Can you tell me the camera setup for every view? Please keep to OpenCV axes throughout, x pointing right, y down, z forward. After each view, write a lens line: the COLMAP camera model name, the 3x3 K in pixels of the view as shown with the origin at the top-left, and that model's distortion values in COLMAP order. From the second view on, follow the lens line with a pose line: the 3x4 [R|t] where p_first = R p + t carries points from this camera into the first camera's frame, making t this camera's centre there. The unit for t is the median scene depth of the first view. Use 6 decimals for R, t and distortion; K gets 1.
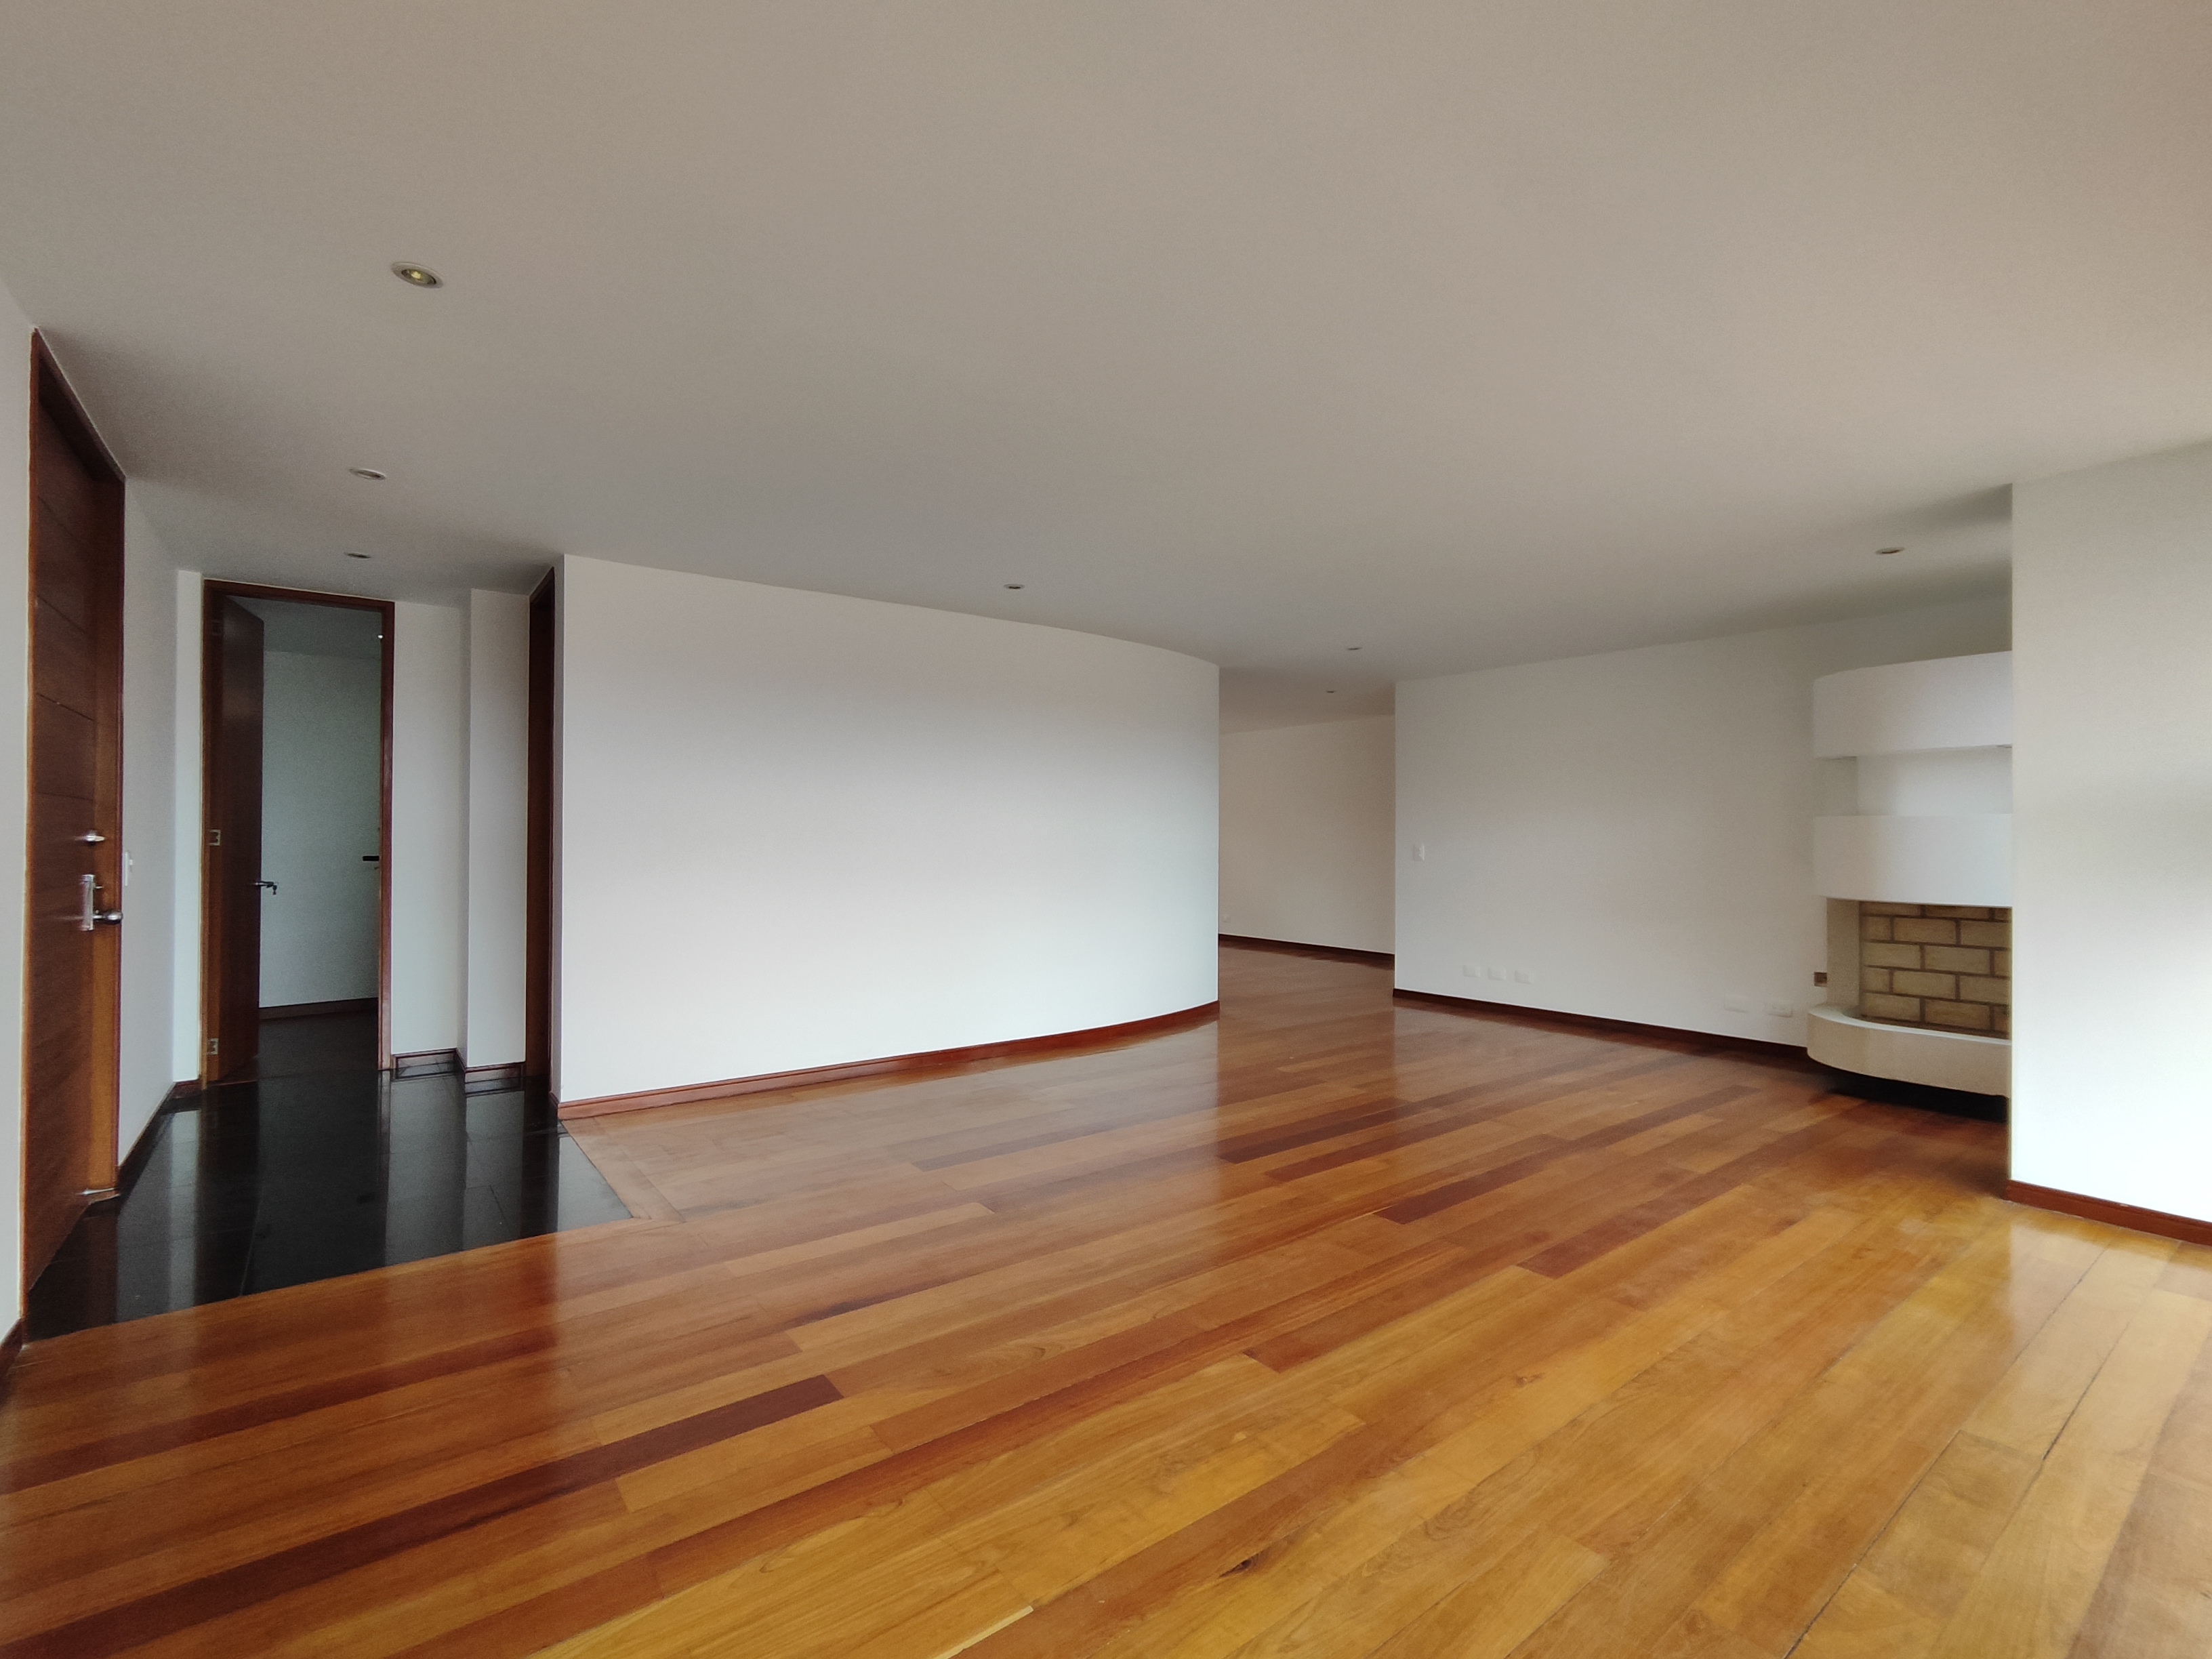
lens RADIAL K [[1010.5, 0, 1112.3], [0, 1010.5, 824.9], [0, 0, 1]] dist [-0.008161, 0.007878]
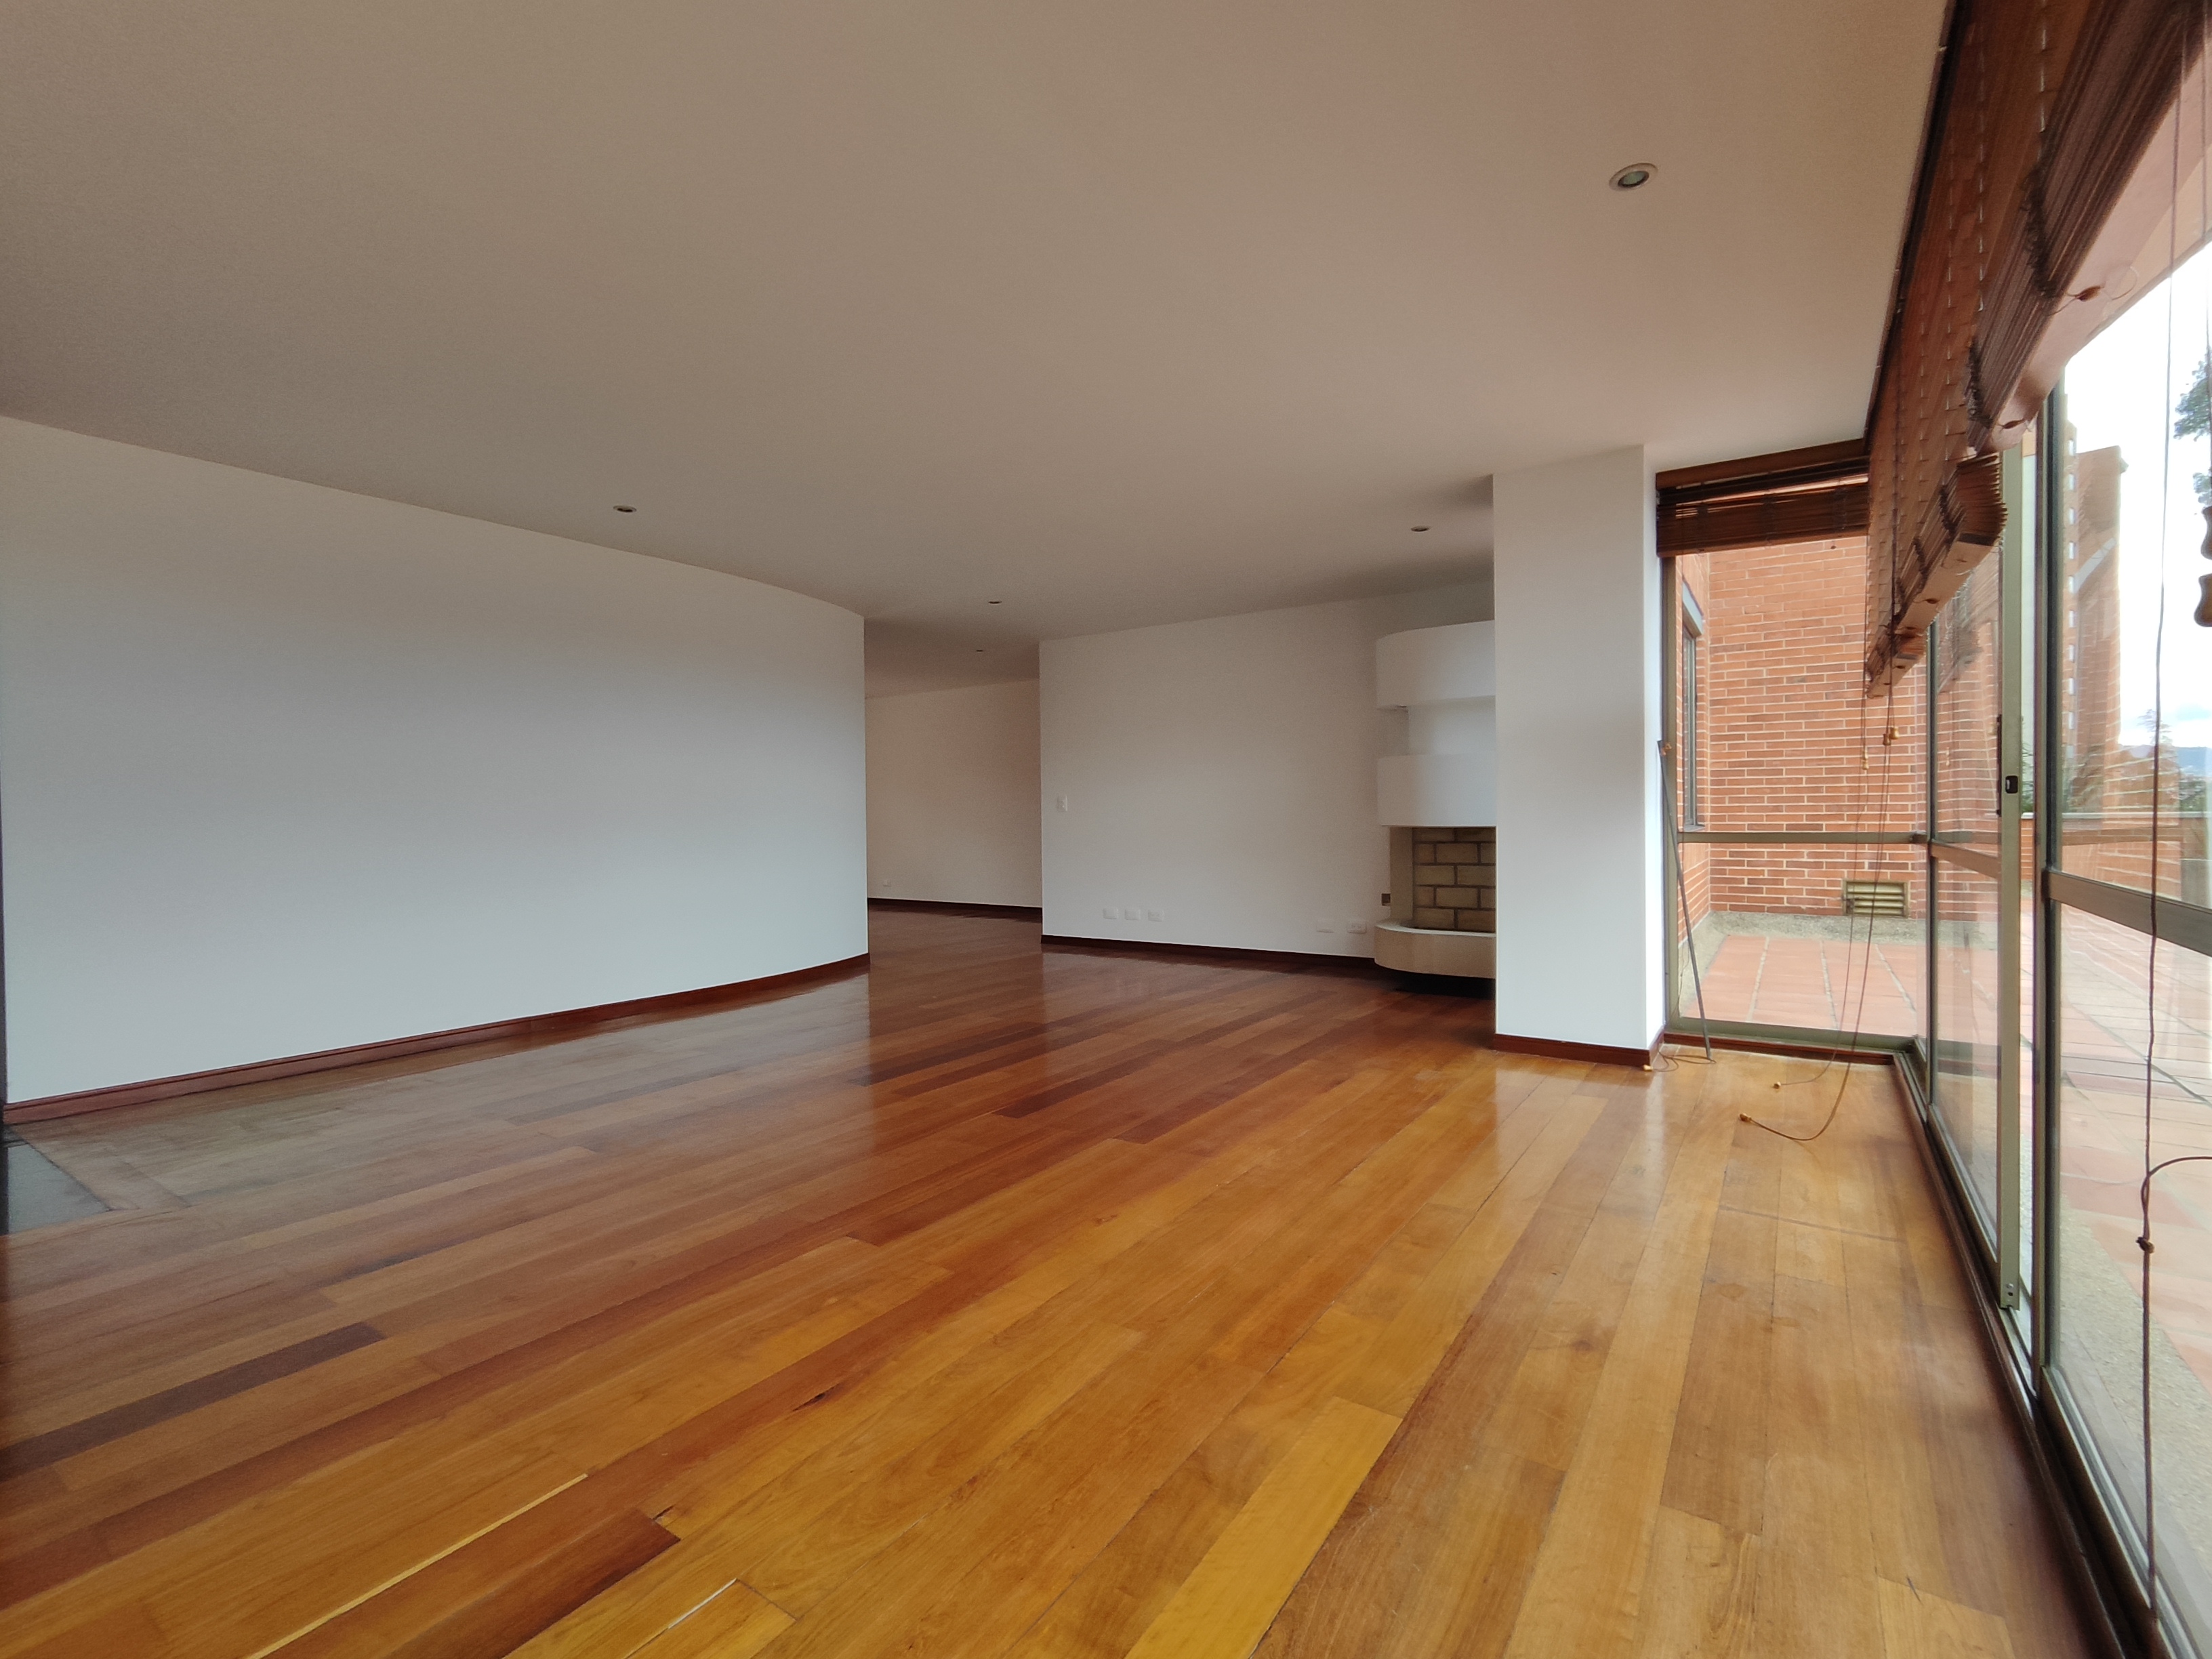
lens RADIAL K [[1010.5, 0, 1112.6], [0, 1010.5, 828.3], [0, 0, 1]] dist [-0.008161, 0.007878]
pose [[0.951954, -0.016760, 0.305781, 0.065547], [0.012009, 0.999776, 0.017410, 0.075979], [-0.306004, -0.012901, 0.951943, -0.046116]]
